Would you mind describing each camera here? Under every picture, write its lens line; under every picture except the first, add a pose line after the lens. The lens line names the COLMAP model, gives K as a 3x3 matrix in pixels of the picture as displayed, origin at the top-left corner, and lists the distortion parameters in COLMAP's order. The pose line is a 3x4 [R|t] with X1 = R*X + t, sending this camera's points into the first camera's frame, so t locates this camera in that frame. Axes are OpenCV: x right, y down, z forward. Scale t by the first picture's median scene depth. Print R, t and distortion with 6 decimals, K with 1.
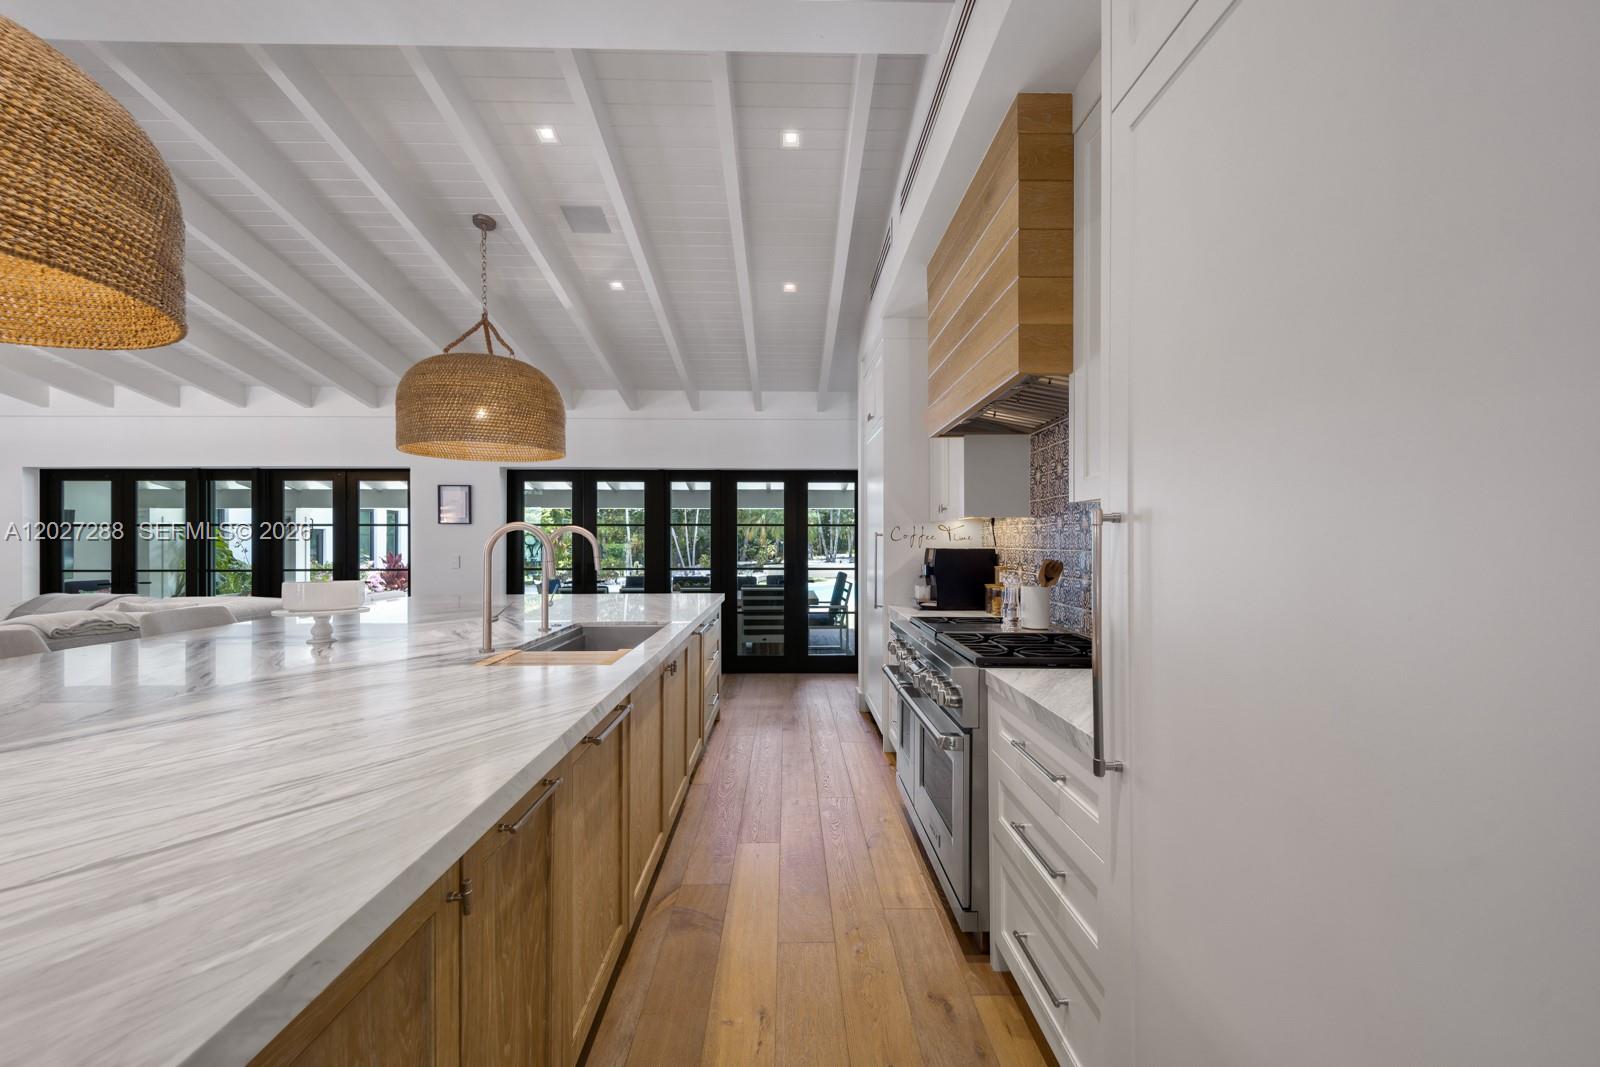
lens RADIAL K [[643.9, 0, 790.6], [0, 643.9, 536.9], [0, 0, 1]] dist [0.017889, -0.005220]
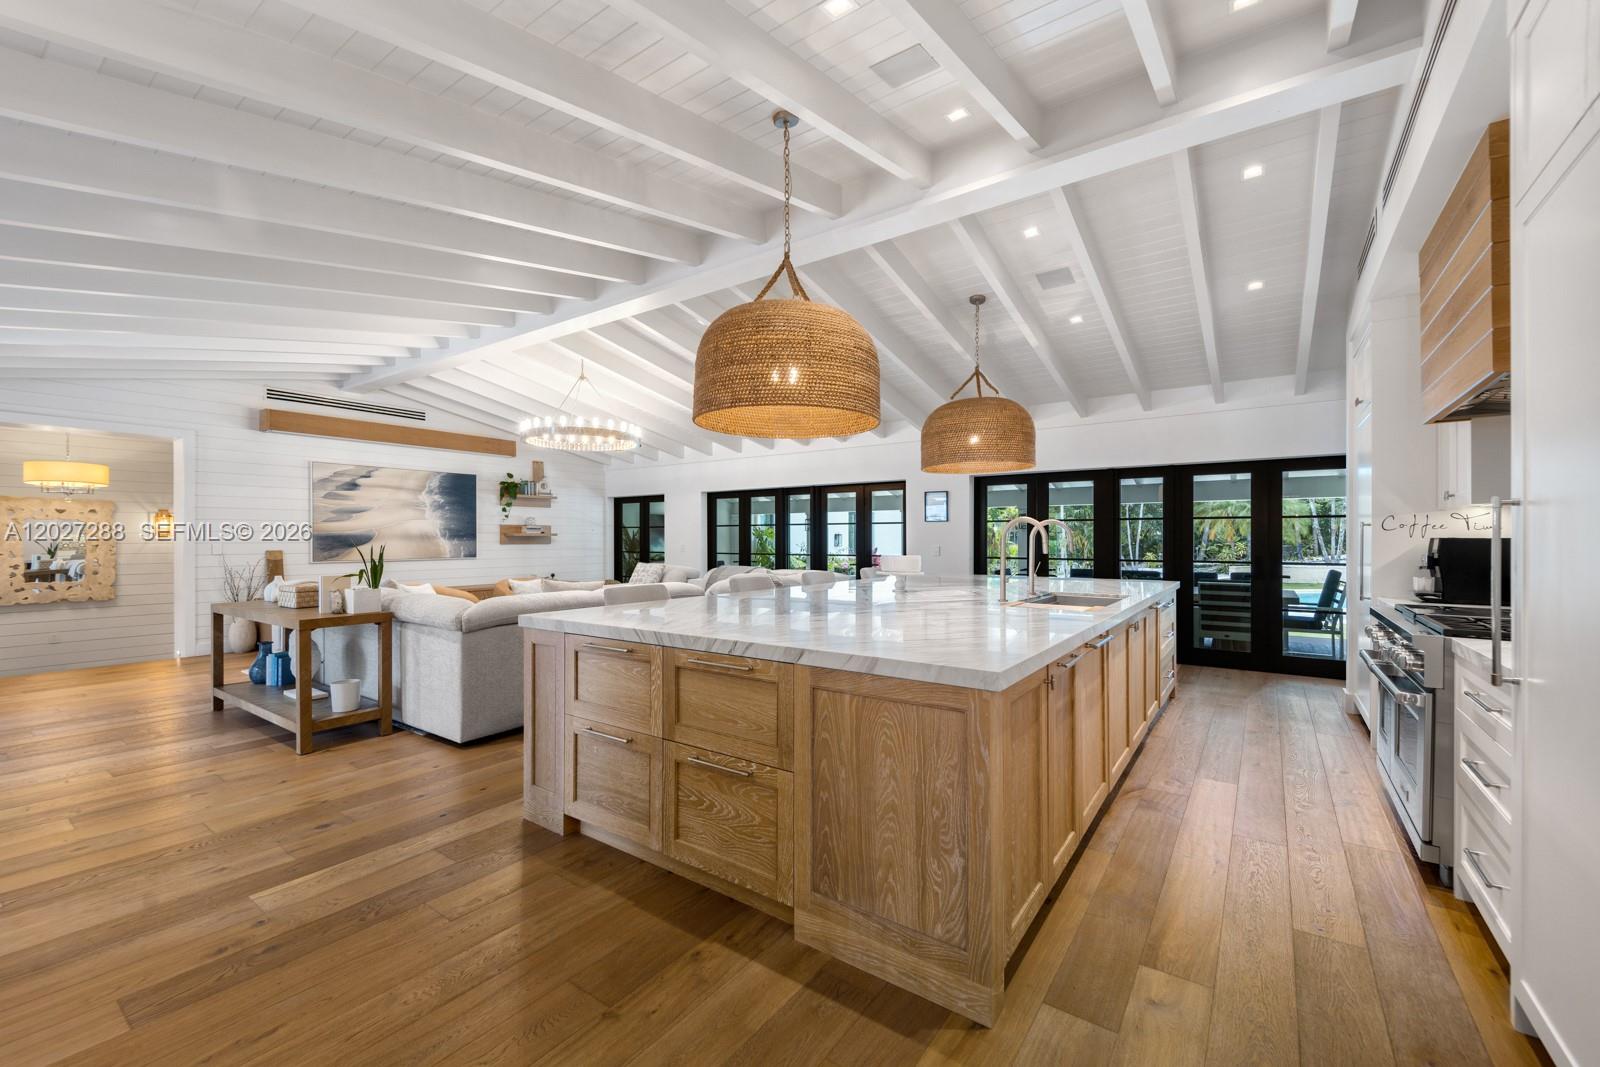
lens RADIAL K [[643.9, 0, 804.7], [0, 643.9, 542.1], [0, 0, 1]] dist [0.017889, -0.005220]
pose [[0.812066, 0.001920, -0.583563, 0.022893], [0.004670, 0.999941, 0.009790, 0.009508], [0.583547, -0.010675, 0.812009, -0.281675]]
